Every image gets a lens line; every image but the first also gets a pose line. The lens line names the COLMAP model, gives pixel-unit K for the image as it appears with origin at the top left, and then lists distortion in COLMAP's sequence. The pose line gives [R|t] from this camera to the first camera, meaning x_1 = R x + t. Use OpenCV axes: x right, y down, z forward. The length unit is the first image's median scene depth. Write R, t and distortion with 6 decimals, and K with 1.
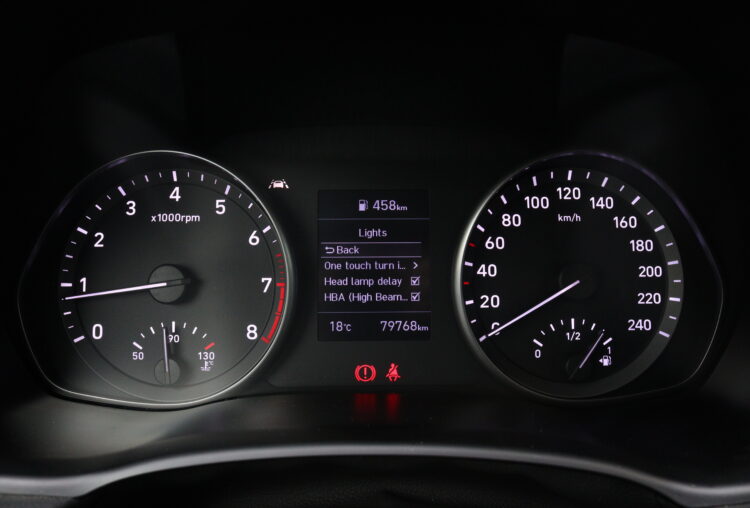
lens RADIAL K [[624.2, 0, 375.0], [0, 624.2, 251.5], [0, 0, 1]] dist [-0.165673, 0.132419]
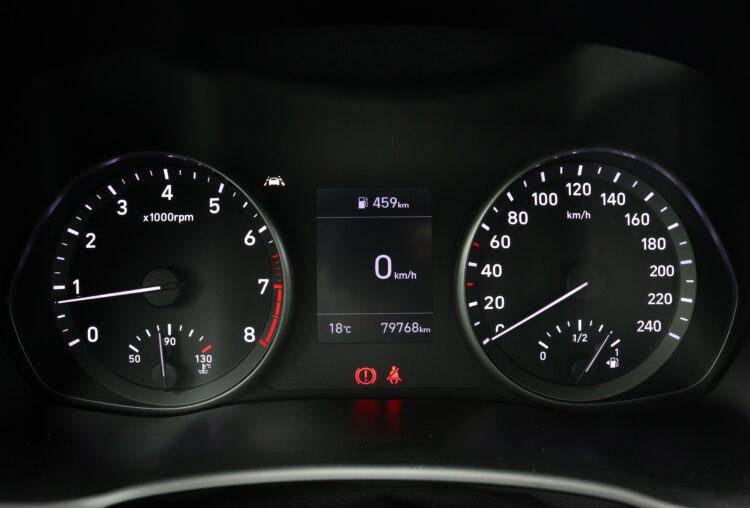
lens RADIAL K [[624.2, 0, 373.9], [0, 624.2, 256.9], [0, 0, 1]] dist [-0.165673, 0.132419]
pose [[0.999849, -0.002697, -0.017147, 0.014434], [0.004119, 0.996504, 0.083446, -0.072151], [0.016862, -0.083504, 0.996365, 0.040071]]
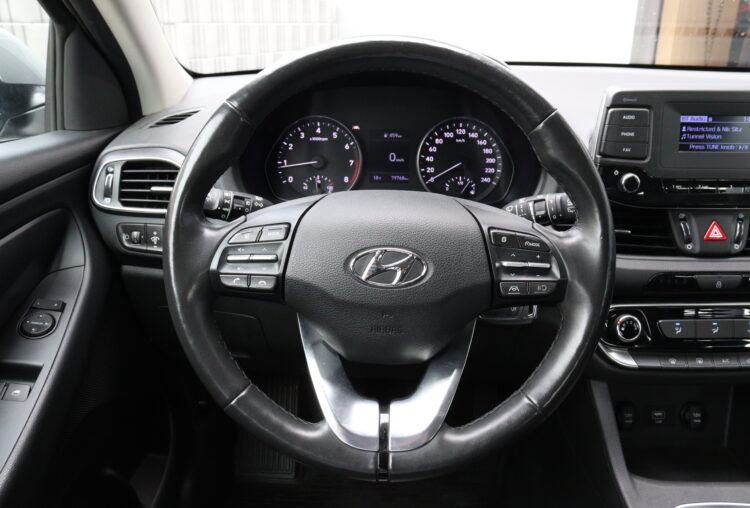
lens RADIAL K [[624.2, 0, 376.2], [0, 624.2, 245.9], [0, 0, 1]] dist [-0.165673, 0.132419]
pose [[0.998861, 0.016822, -0.044645, 0.072097], [-0.012006, 0.994290, 0.106032, 0.127726], [0.046173, -0.105375, 0.993360, -1.862788]]
